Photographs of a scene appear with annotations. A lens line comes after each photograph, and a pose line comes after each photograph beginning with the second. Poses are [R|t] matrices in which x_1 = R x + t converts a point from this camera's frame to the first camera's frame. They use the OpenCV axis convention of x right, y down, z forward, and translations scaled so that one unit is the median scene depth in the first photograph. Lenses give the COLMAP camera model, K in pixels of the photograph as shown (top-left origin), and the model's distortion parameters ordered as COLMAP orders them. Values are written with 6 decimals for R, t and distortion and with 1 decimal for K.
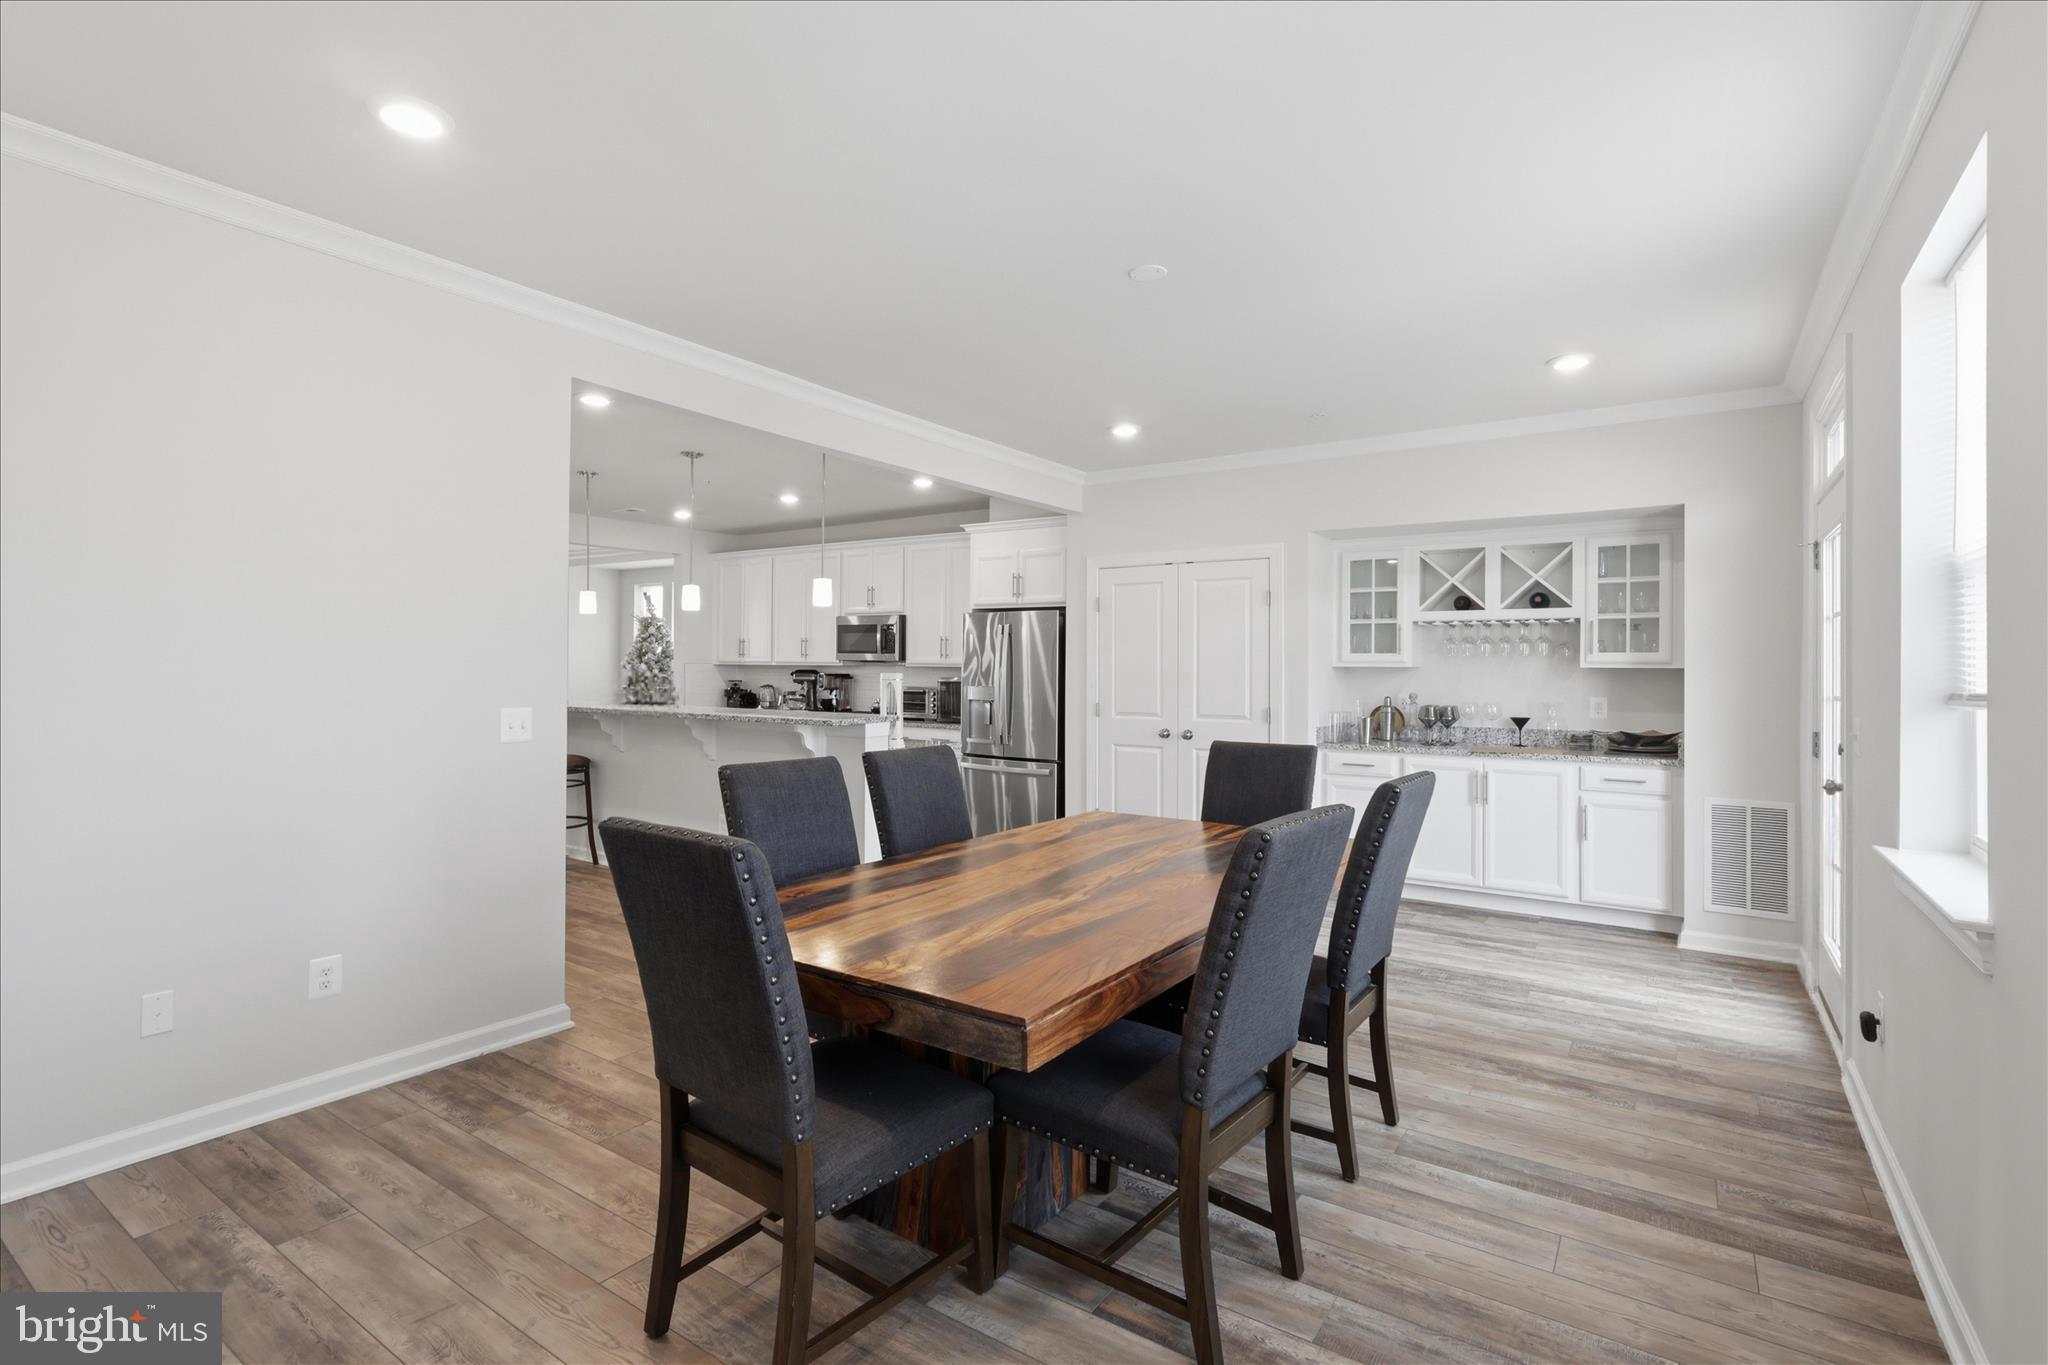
lens RADIAL K [[967.5, 0, 1020.9], [0, 967.5, 681.9], [0, 0, 1]] dist [0.000947, 0.000156]
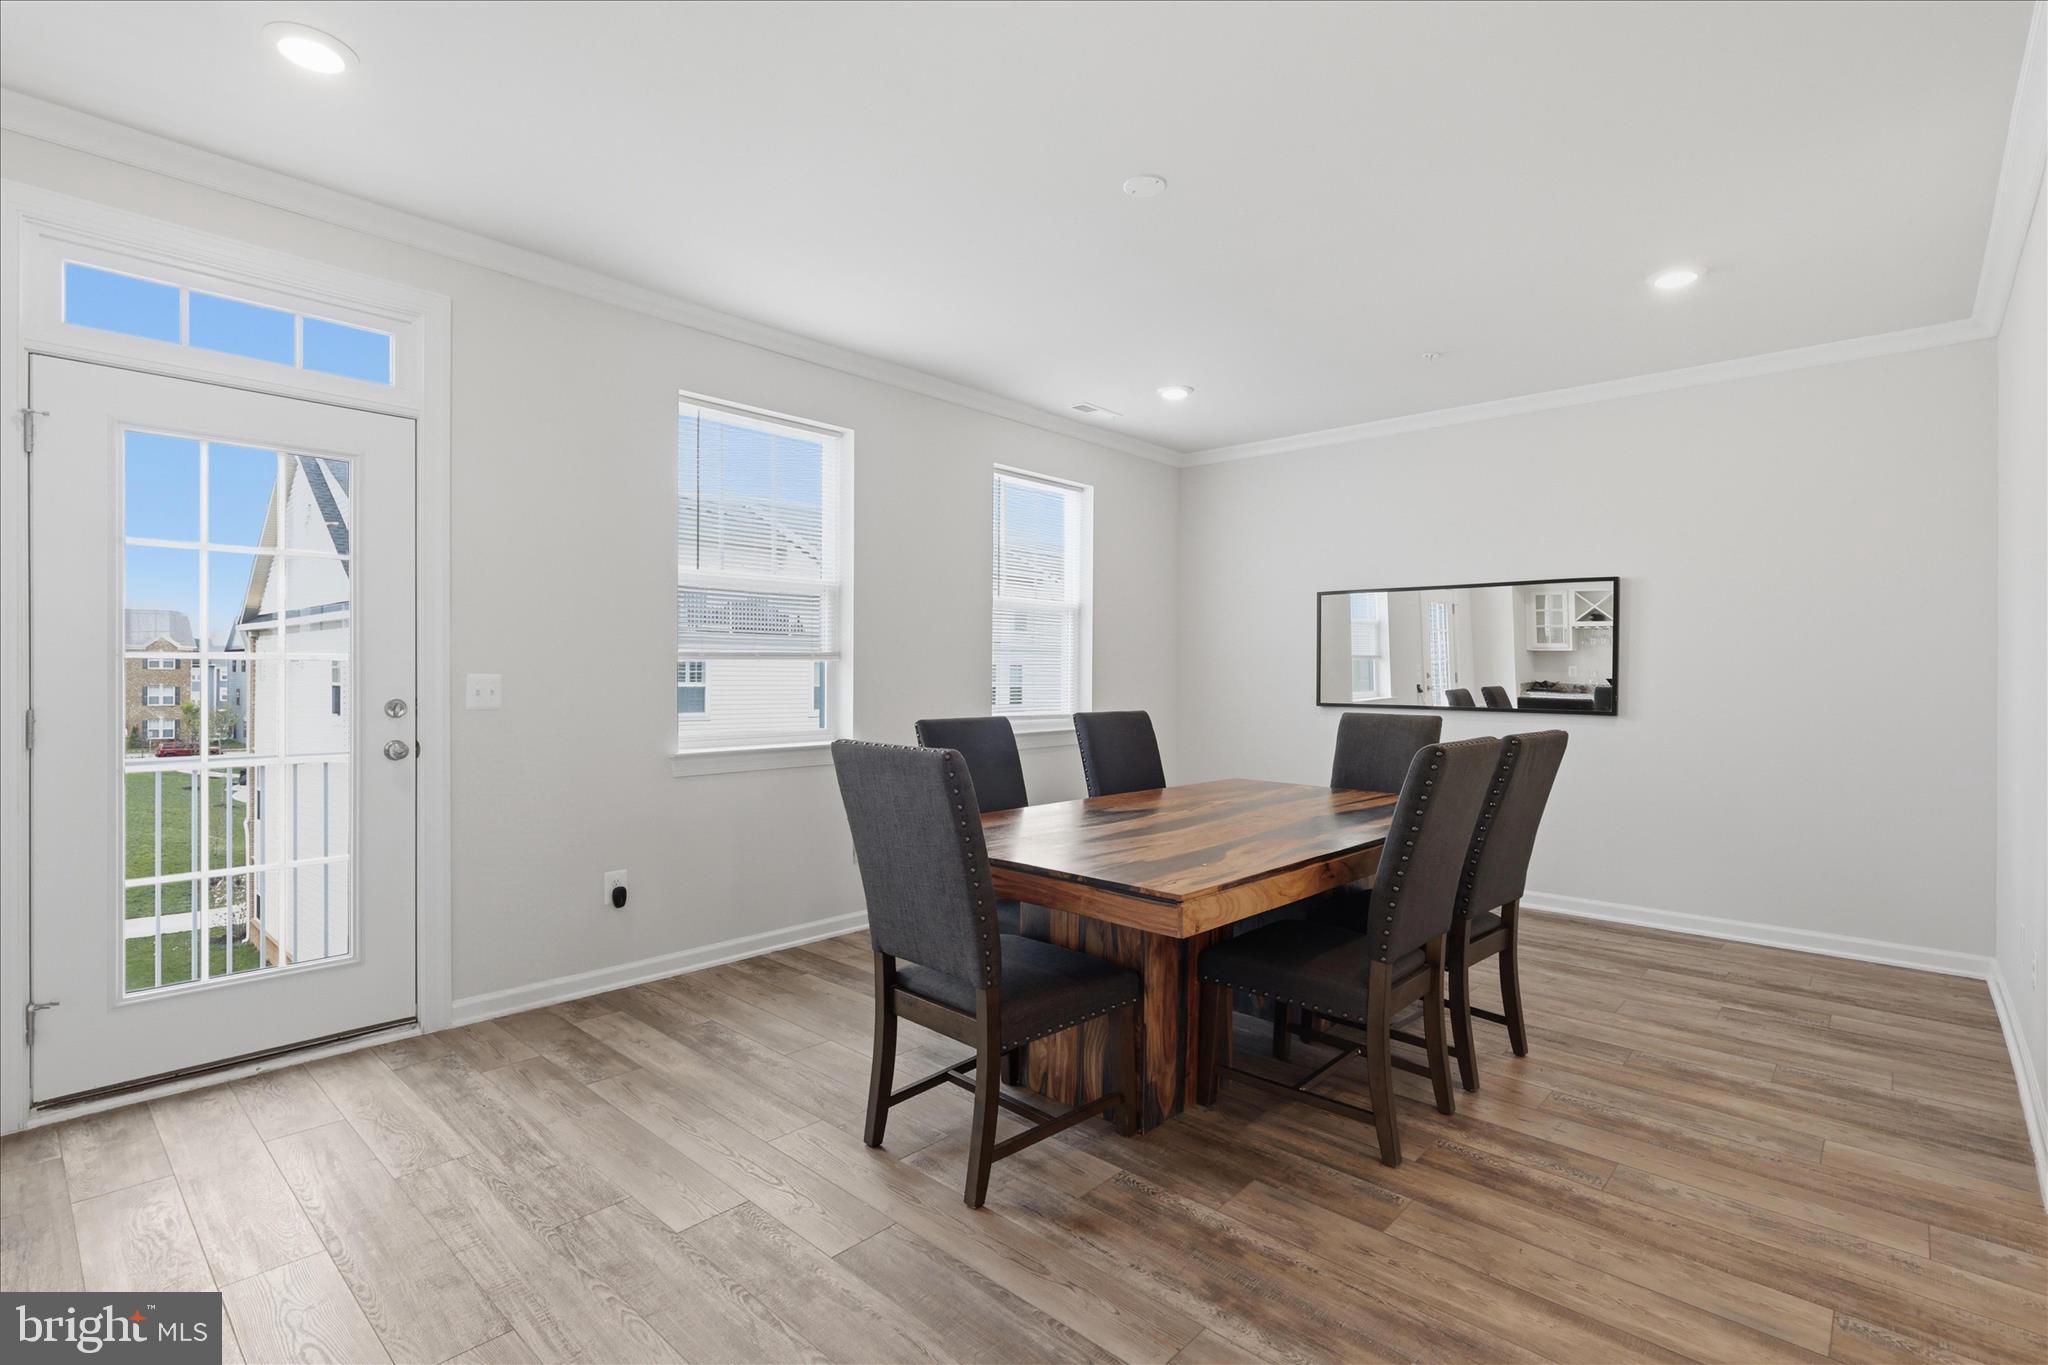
lens RADIAL K [[967.5, 0, 1020.1], [0, 967.5, 672.2], [0, 0, 1]] dist [0.000947, 0.000156]
pose [[-0.990290, -0.015127, 0.138191, 0.126853], [-0.013951, 0.999858, 0.009473, 0.019900], [-0.138314, 0.007453, -0.990360, 2.047760]]
